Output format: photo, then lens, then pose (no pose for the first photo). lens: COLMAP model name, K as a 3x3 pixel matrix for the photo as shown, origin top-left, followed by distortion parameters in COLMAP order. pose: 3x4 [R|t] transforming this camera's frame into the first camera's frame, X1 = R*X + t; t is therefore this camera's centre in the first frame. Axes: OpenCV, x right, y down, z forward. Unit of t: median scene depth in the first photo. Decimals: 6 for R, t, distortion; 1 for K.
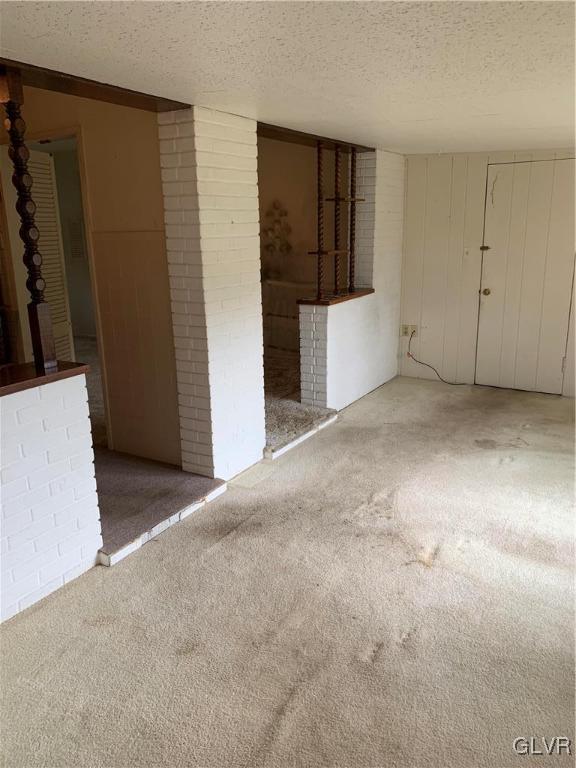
lens RADIAL K [[590.6, 0, 289.1], [0, 590.6, 383.8], [0, 0, 1]] dist [0.027625, -0.019612]
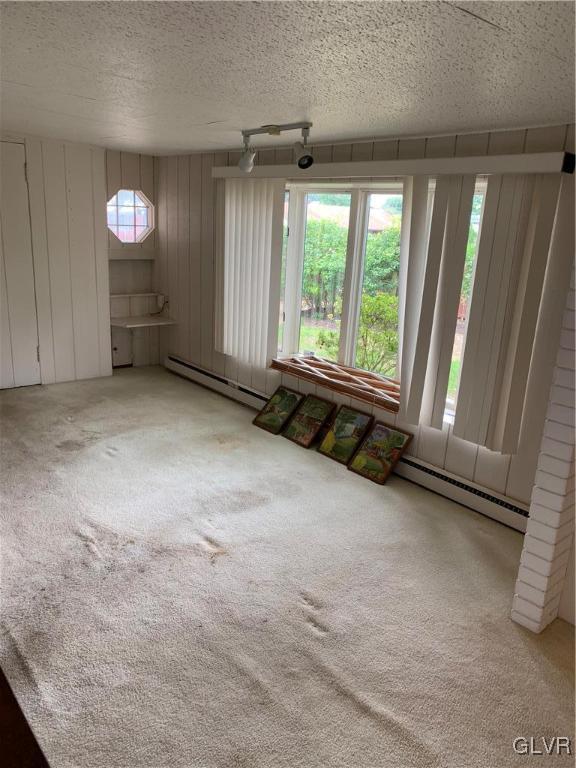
lens RADIAL K [[590.6, 0, 288.4], [0, 590.6, 384.3], [0, 0, 1]] dist [0.027625, -0.019612]
pose [[0.334560, -0.225415, 0.915018, -0.473714], [0.190228, 0.967137, 0.168701, -0.104582], [-0.922975, 0.117621, 0.366446, 0.366557]]
